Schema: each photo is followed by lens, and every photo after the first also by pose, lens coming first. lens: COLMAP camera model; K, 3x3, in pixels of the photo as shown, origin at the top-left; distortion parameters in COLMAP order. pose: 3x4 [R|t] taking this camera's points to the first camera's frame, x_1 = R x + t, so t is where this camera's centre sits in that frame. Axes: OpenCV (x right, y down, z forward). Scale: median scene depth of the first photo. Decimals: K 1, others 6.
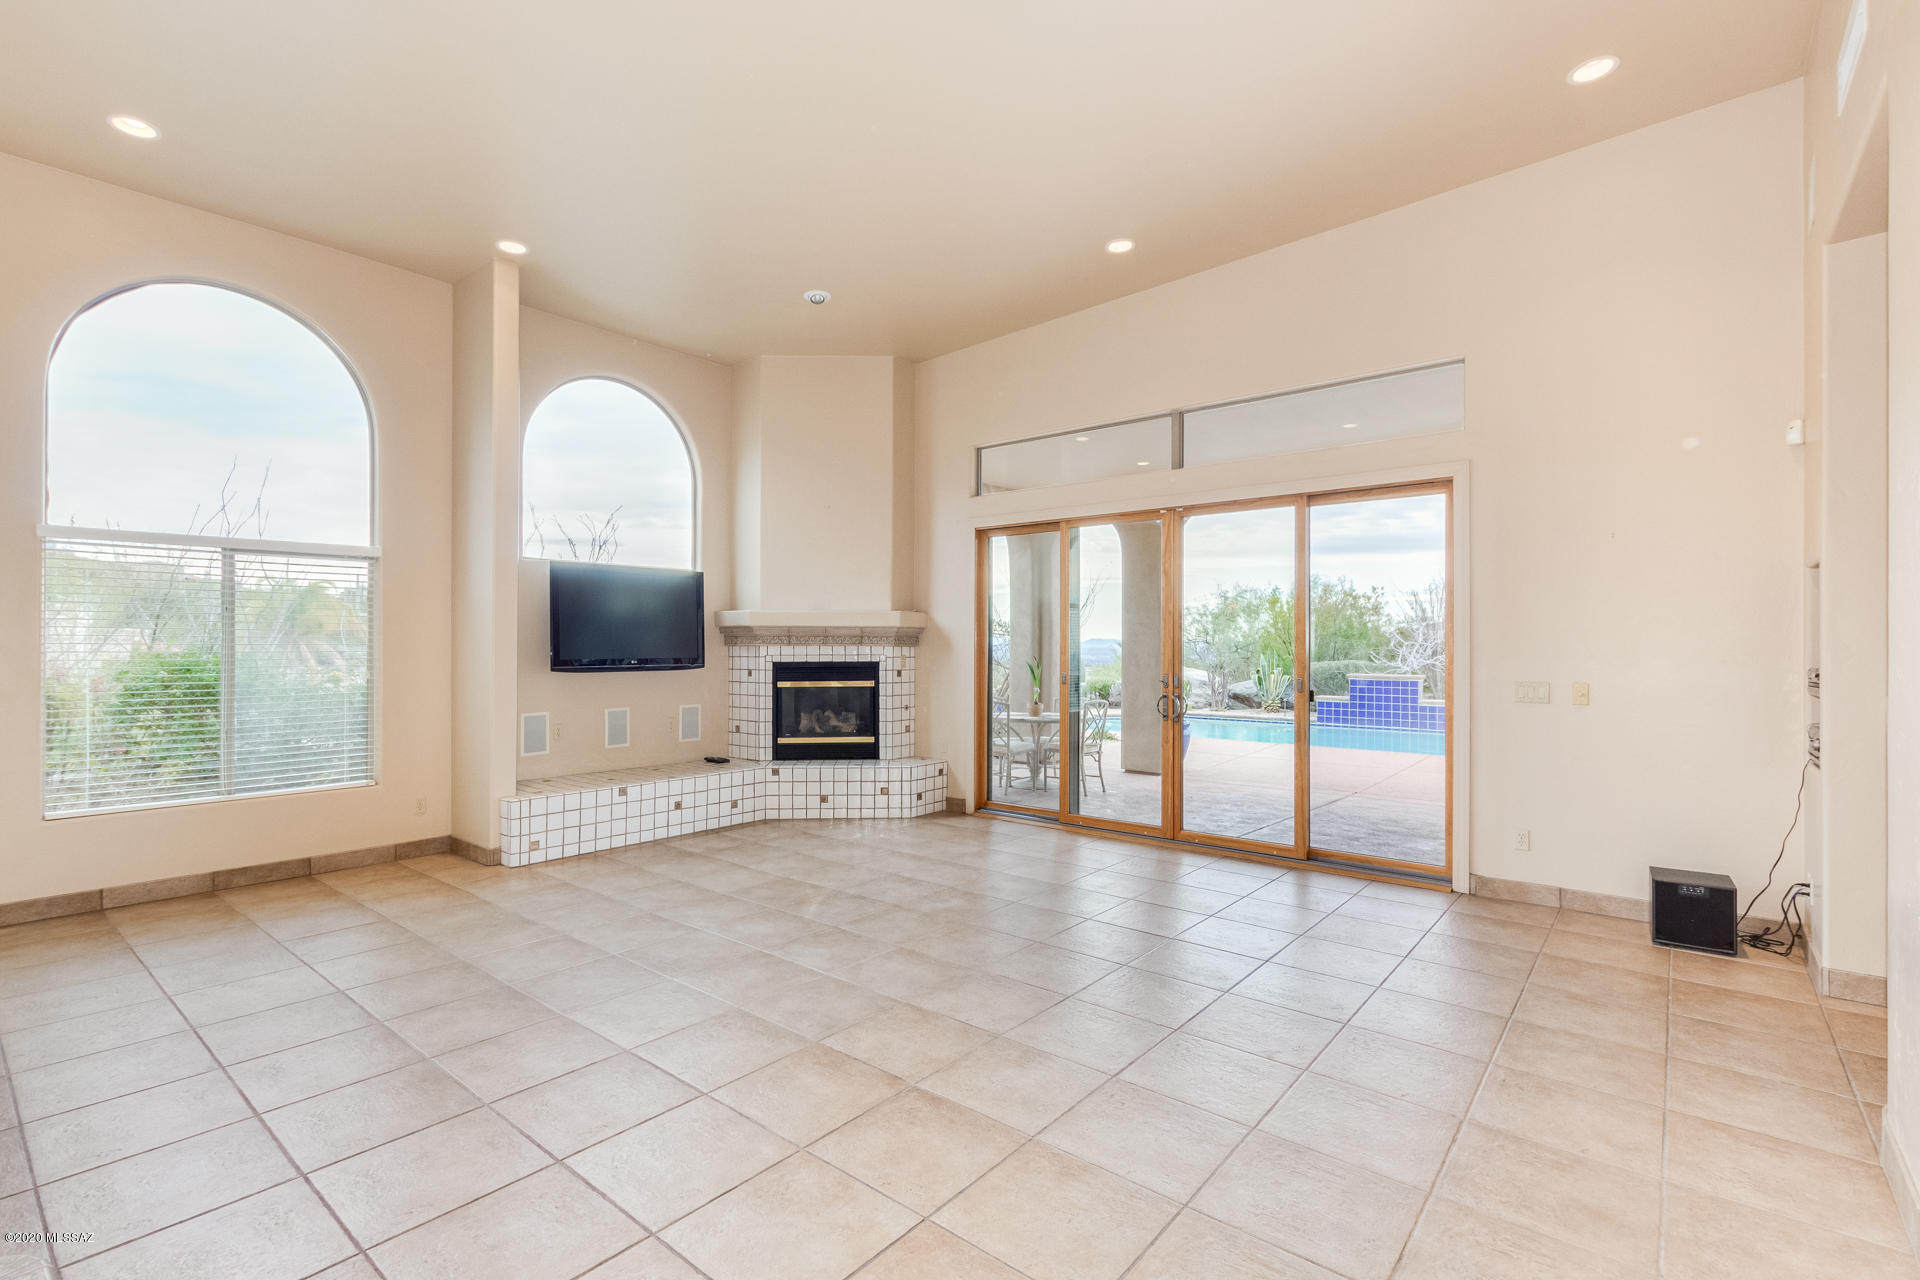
lens RADIAL K [[889.5, 0, 961.0], [0, 889.5, 636.5], [0, 0, 1]] dist [-0.002777, -0.000647]
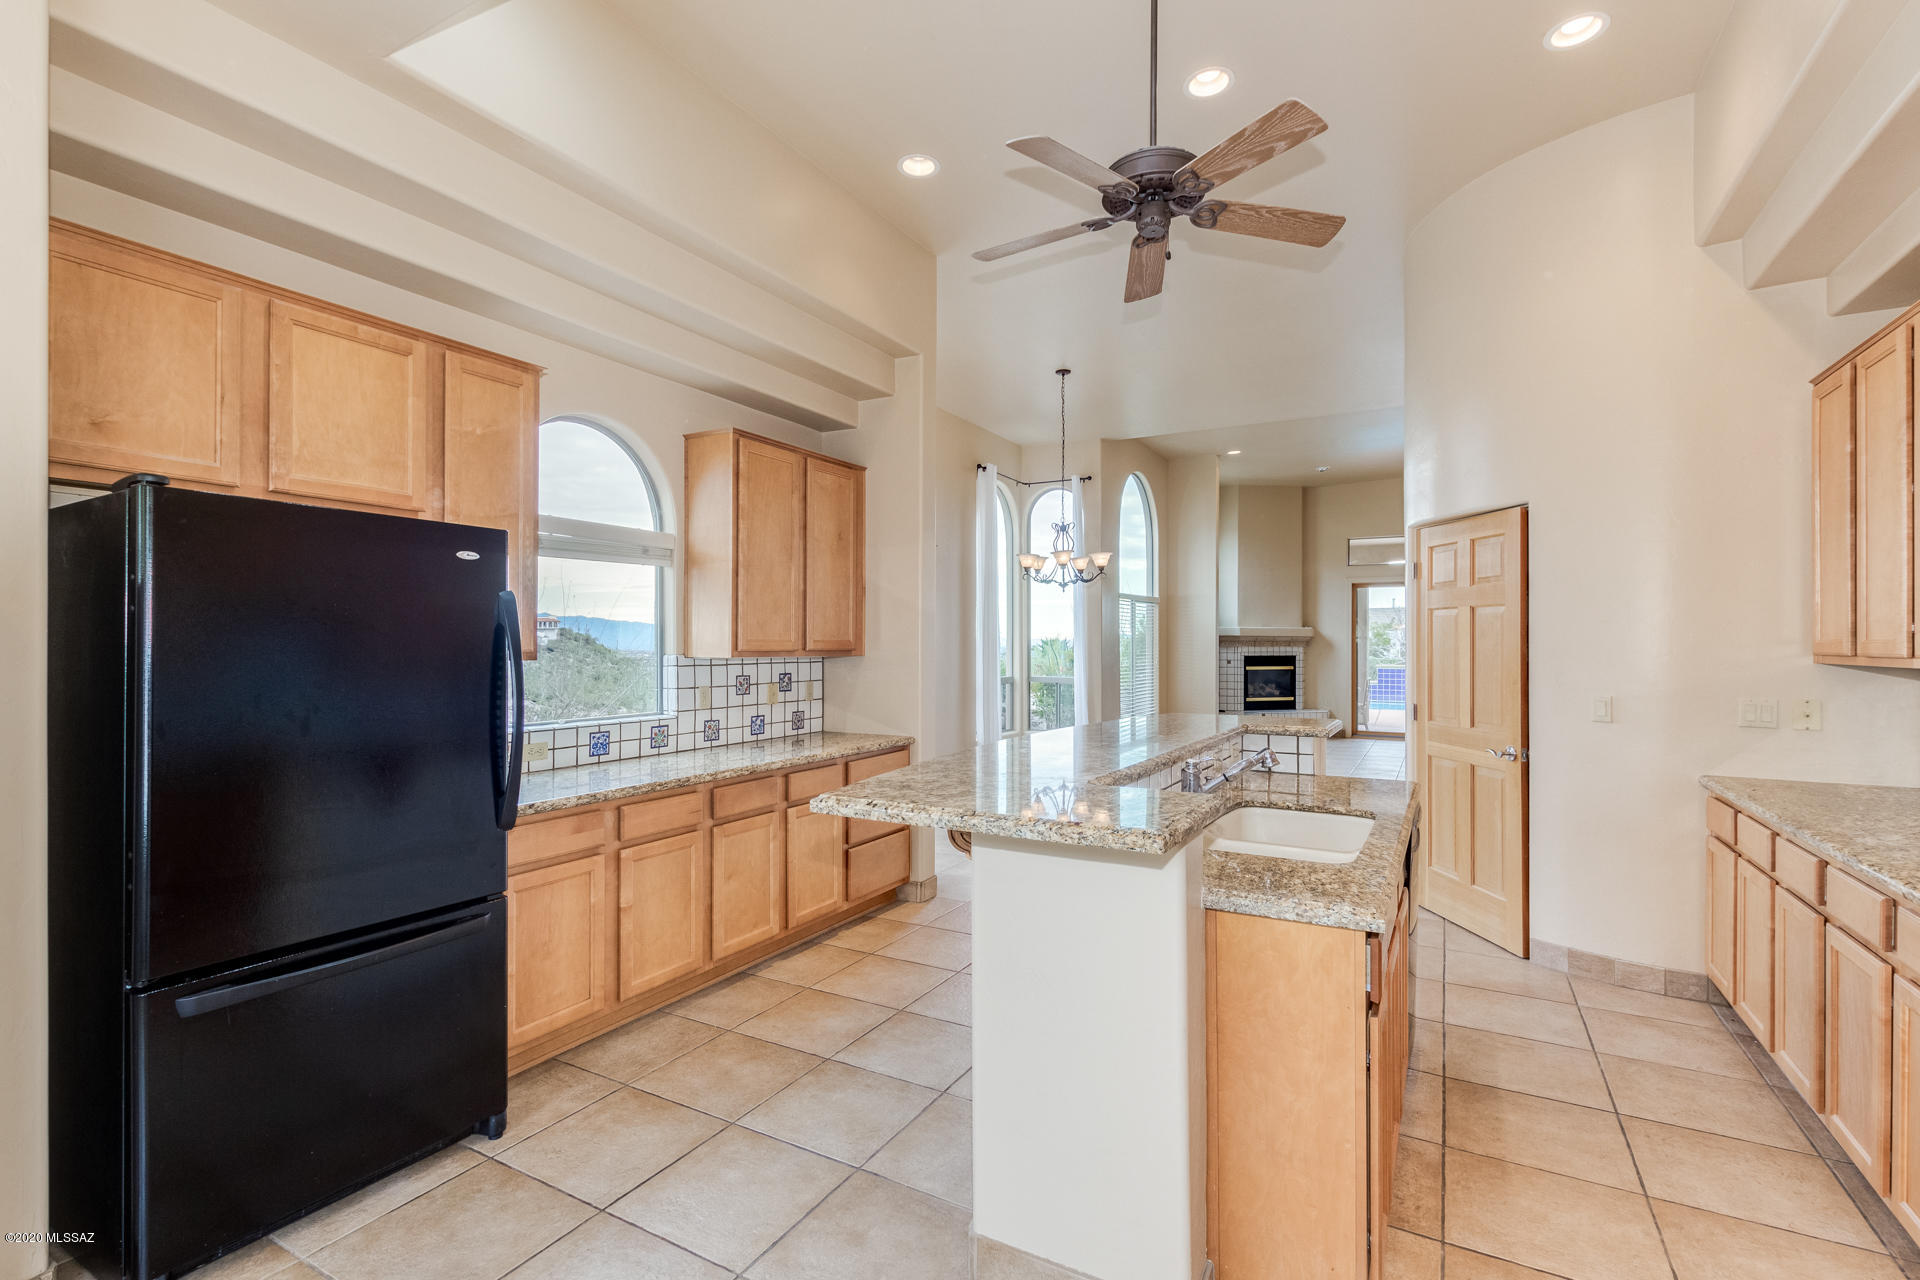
lens RADIAL K [[889.5, 0, 953.2], [0, 889.5, 641.7], [0, 0, 1]] dist [-0.002777, -0.000647]
pose [[0.982068, 0.002029, 0.188517, -1.120480], [-0.003744, 0.999955, 0.008742, -0.013177], [-0.188491, -0.009291, 0.982031, -0.648781]]
